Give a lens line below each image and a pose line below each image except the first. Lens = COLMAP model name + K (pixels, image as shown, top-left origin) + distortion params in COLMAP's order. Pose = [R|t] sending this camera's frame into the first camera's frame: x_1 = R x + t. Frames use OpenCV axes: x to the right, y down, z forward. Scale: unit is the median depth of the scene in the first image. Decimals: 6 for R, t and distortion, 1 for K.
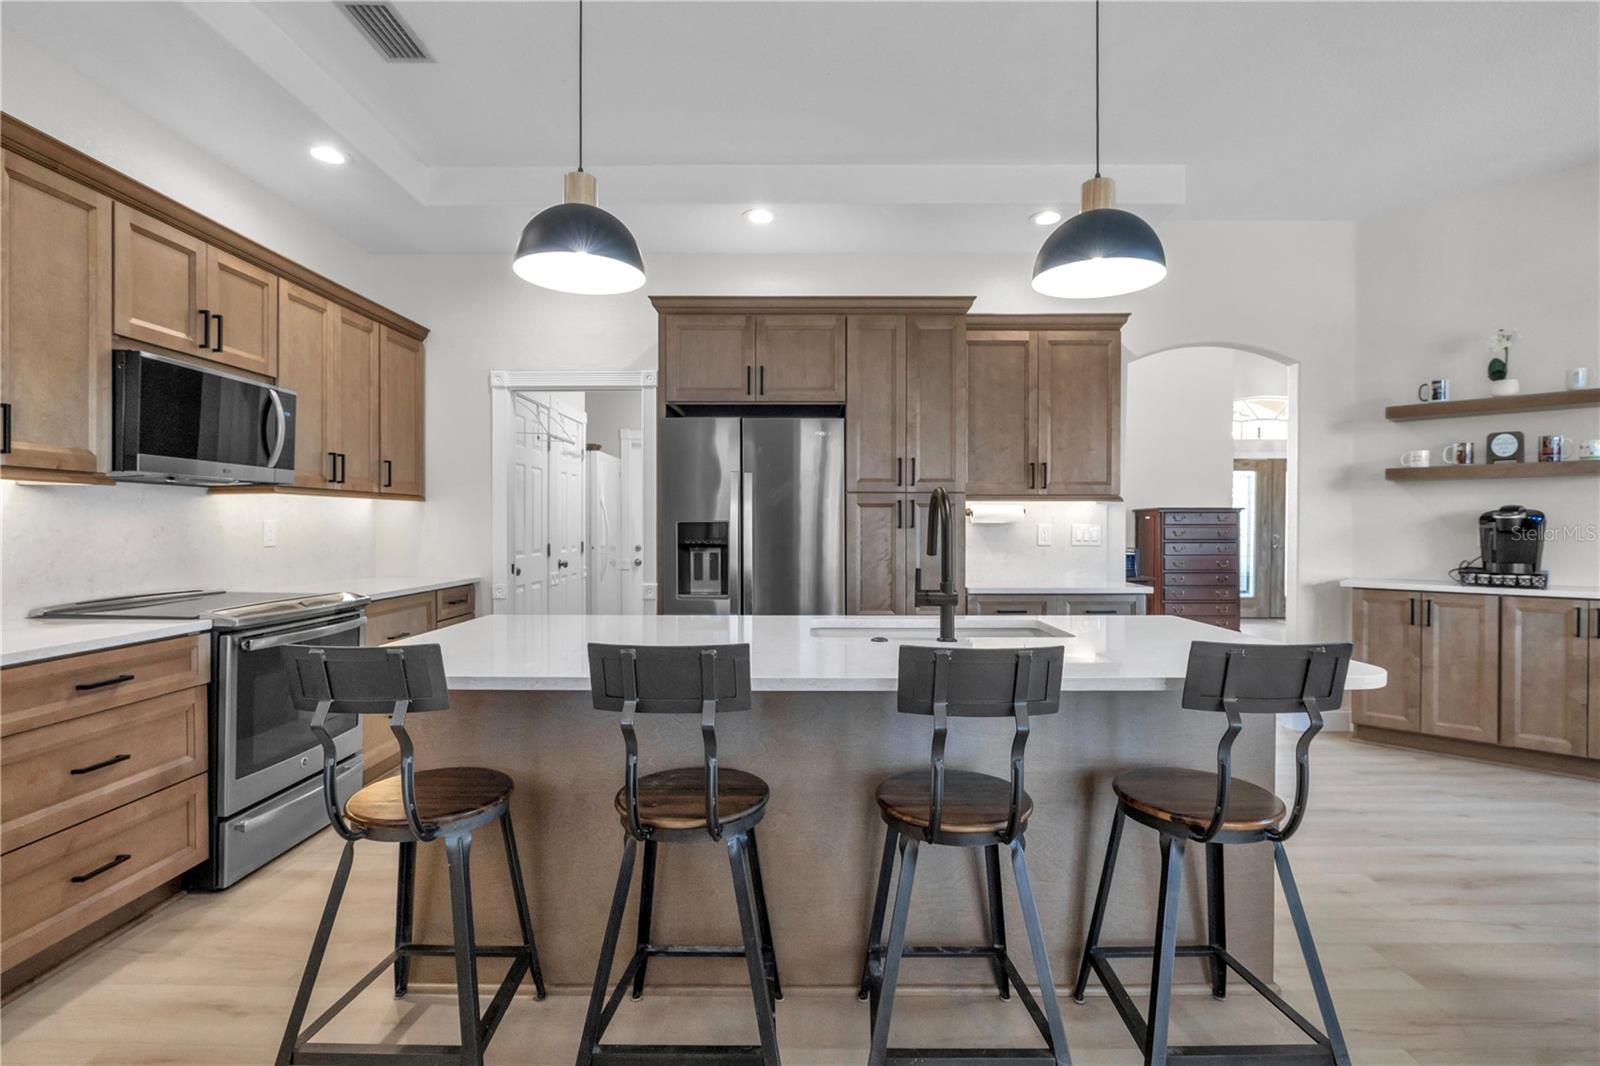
lens RADIAL K [[754.0, 0, 803.8], [0, 754.0, 528.4], [0, 0, 1]] dist [-0.002604, -0.000057]
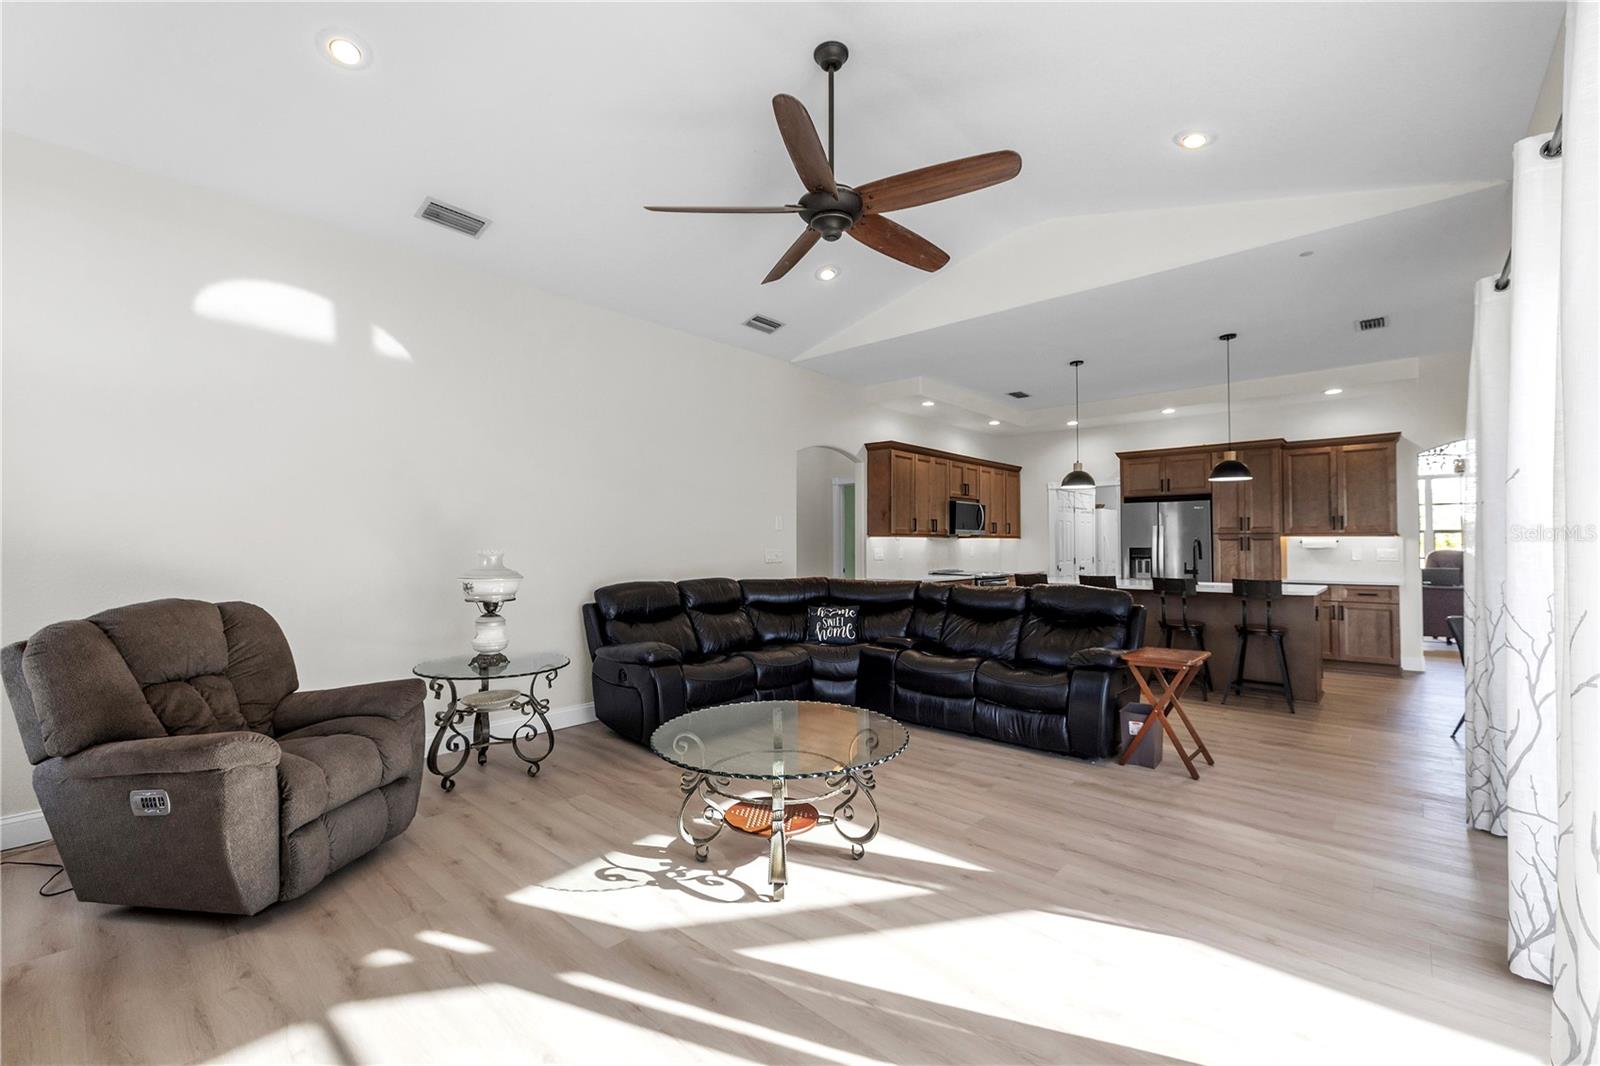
lens RADIAL K [[670.6, 0, 800.0], [0, 670.6, 533.0], [0, 0, 1]] dist [0.000684, 0.000039]
pose [[0.748124, -0.015407, -0.663380, 0.448784], [-0.001185, 0.999698, -0.024554, -0.001507], [0.663558, 0.019155, 0.747880, -1.232484]]
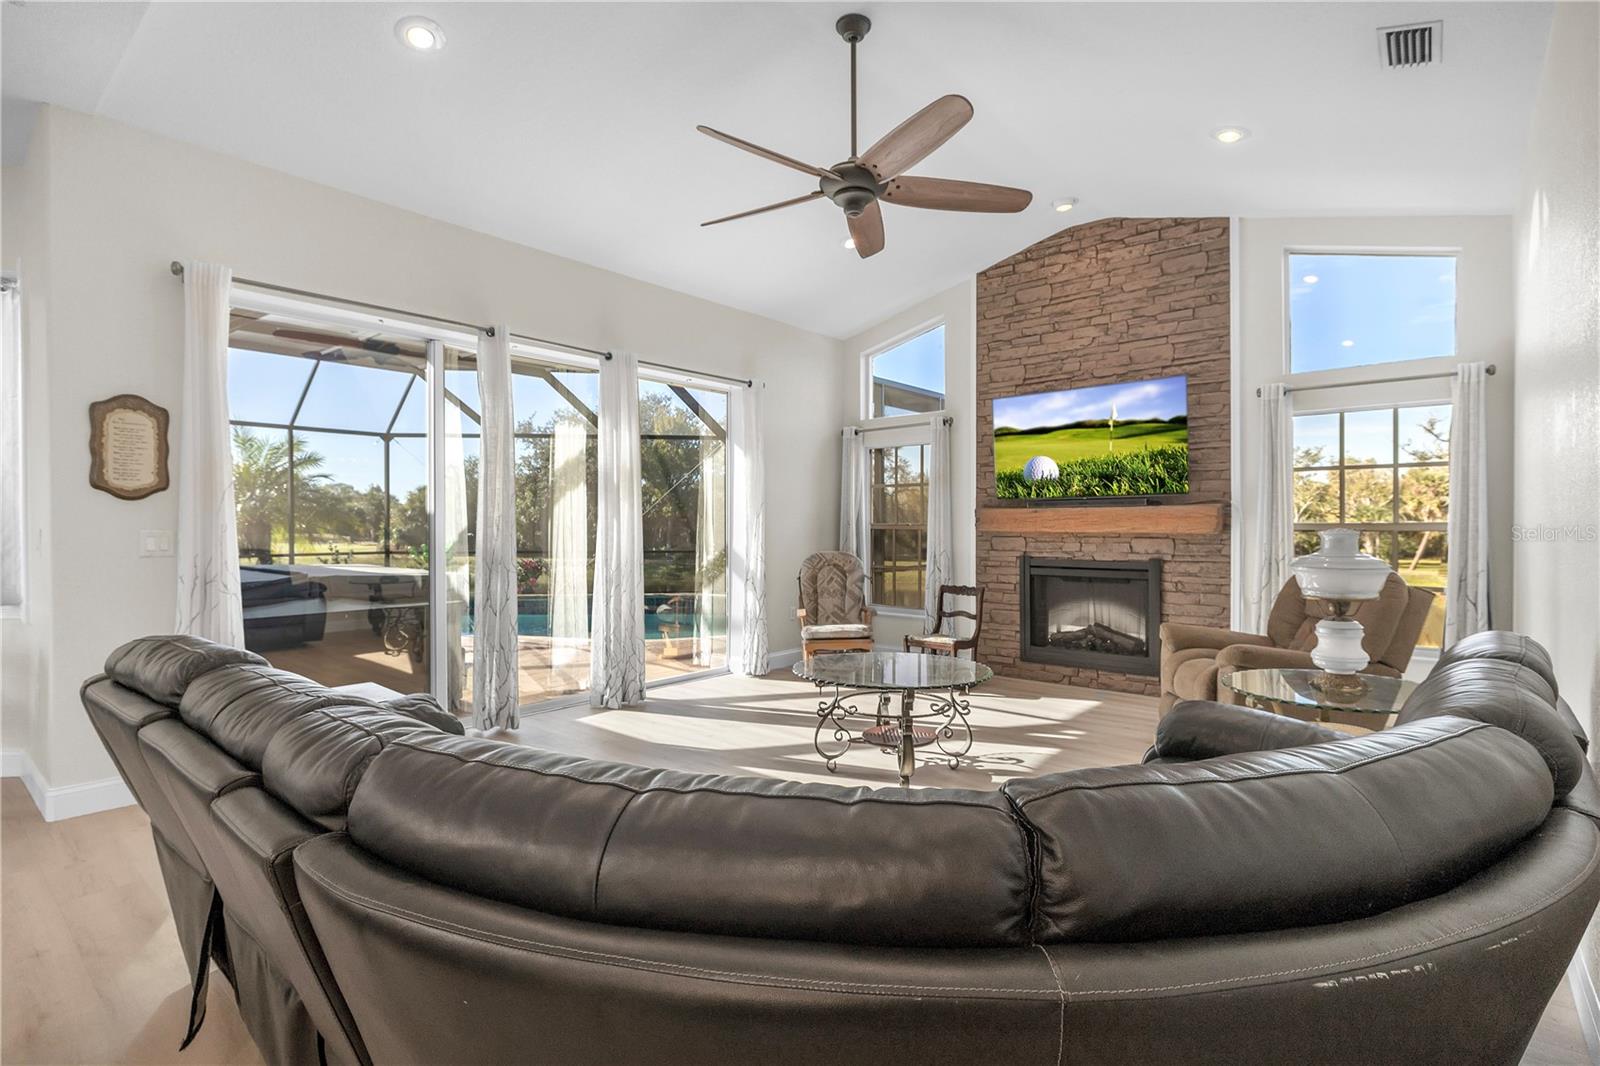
lens RADIAL K [[774.9, 0, 812.6], [0, 774.9, 532.1], [0, 0, 1]] dist [-0.005788, 0.001010]
pose [[-0.774058, -0.008305, 0.633060, -0.609290], [0.003258, 0.999848, 0.017100, -0.010801], [-0.633106, 0.015299, -0.773914, 0.150695]]
